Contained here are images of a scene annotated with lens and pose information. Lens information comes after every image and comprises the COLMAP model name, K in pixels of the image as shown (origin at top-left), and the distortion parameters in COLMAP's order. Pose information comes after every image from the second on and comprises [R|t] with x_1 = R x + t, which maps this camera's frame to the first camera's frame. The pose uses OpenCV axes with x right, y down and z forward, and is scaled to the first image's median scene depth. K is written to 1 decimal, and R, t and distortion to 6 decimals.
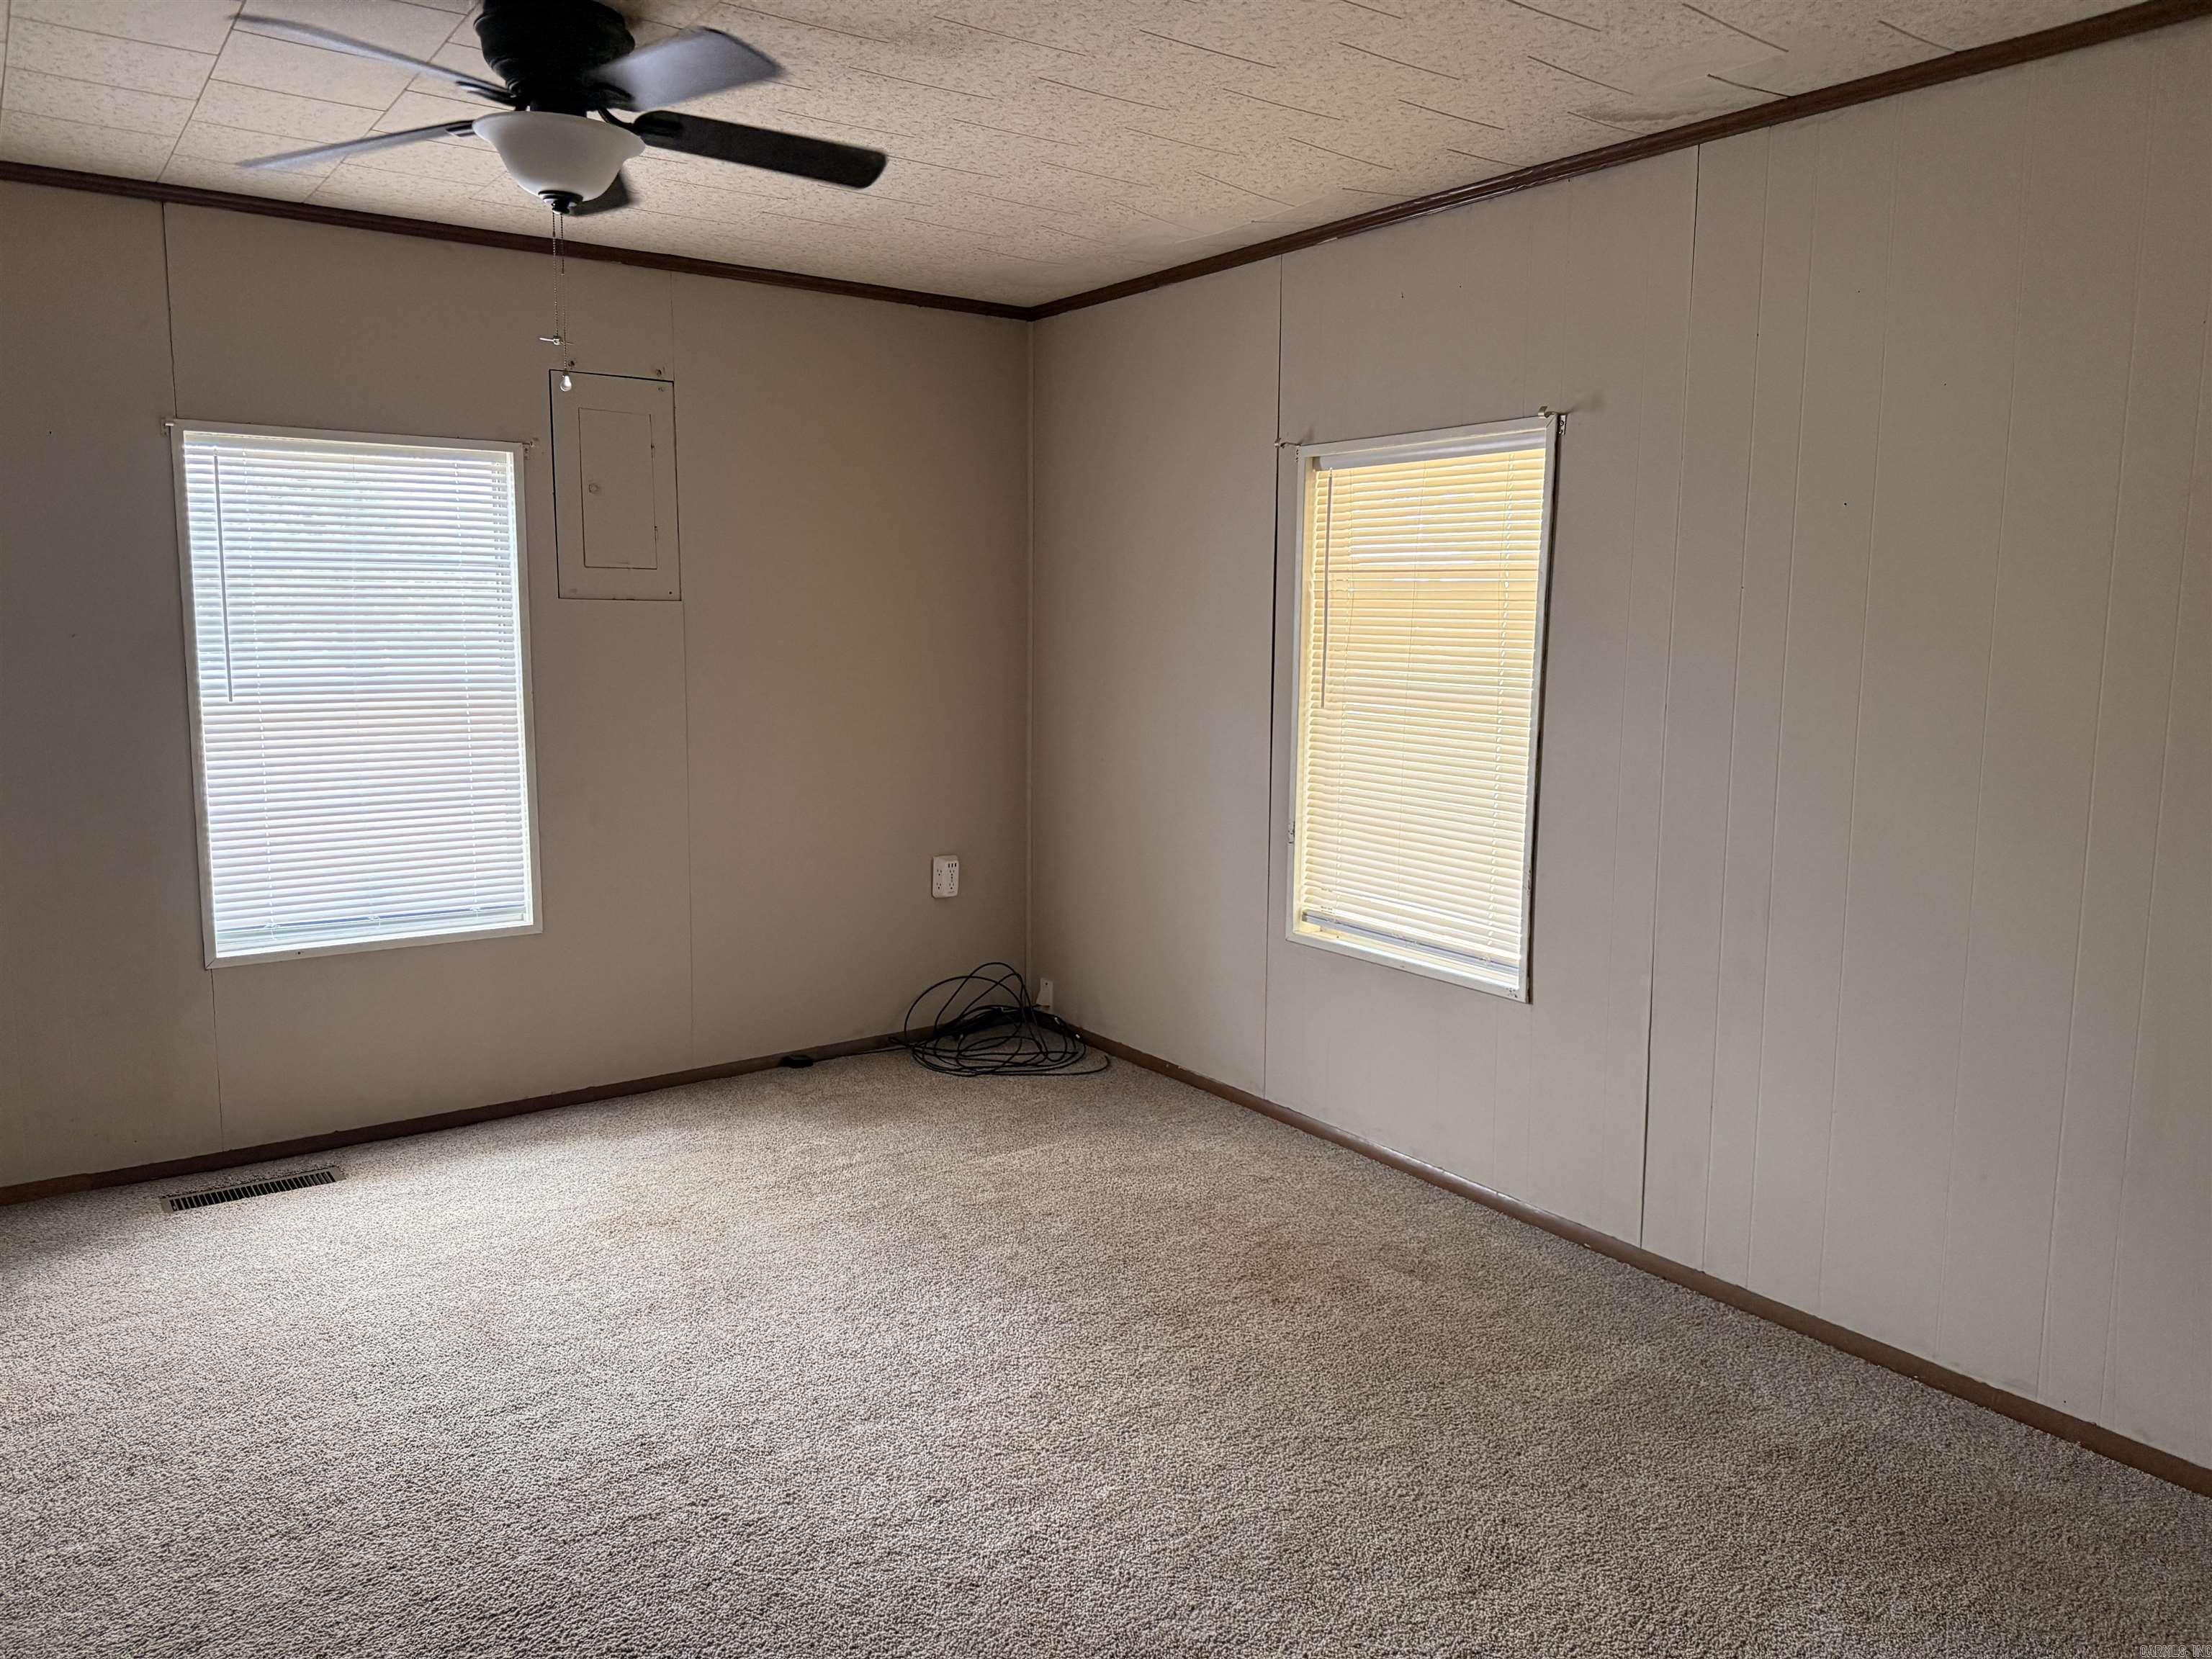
lens RADIAL K [[1578.4, 0, 1106.0], [0, 1578.4, 829.5], [0, 0, 1]] dist [0.002081, -0.001094]
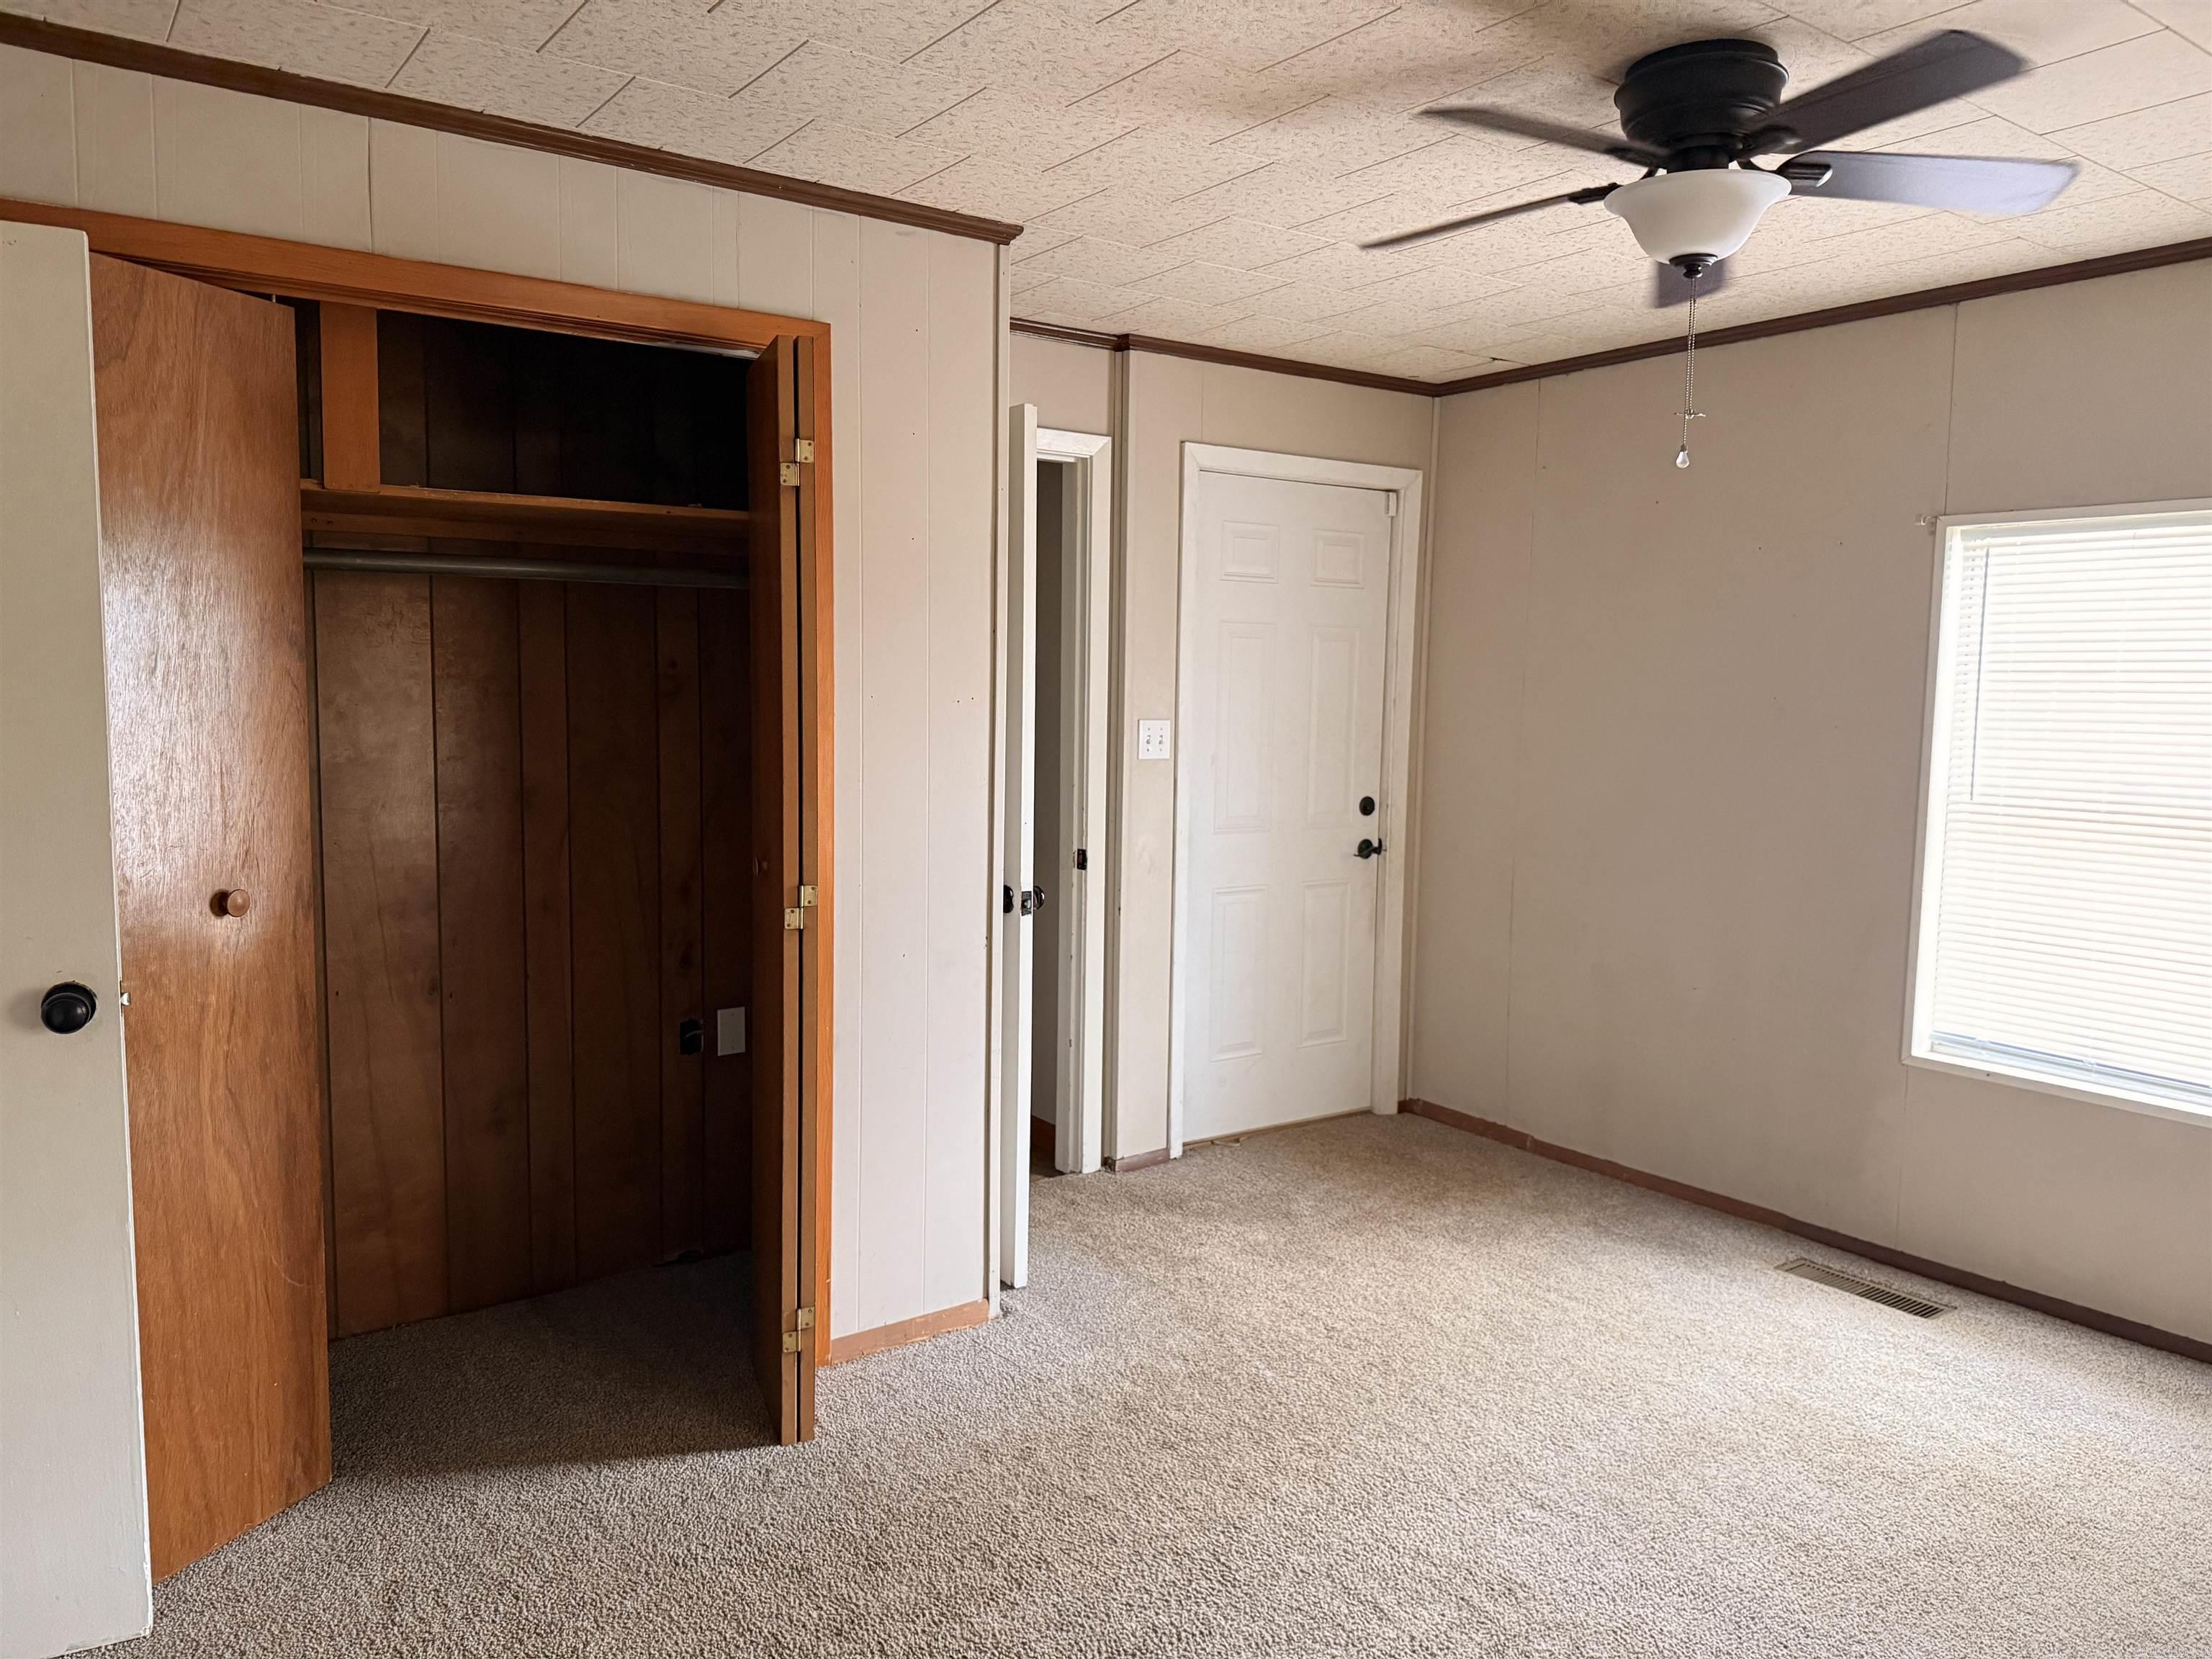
lens RADIAL K [[1578.4, 0, 1106.0], [0, 1578.4, 829.5], [0, 0, 1]] dist [0.002081, -0.001094]
pose [[-0.006444, 0.091534, -0.995781, 0.420819], [-0.148588, 0.984659, 0.091473, -0.074553], [0.988878, 0.148551, 0.007256, 0.479950]]
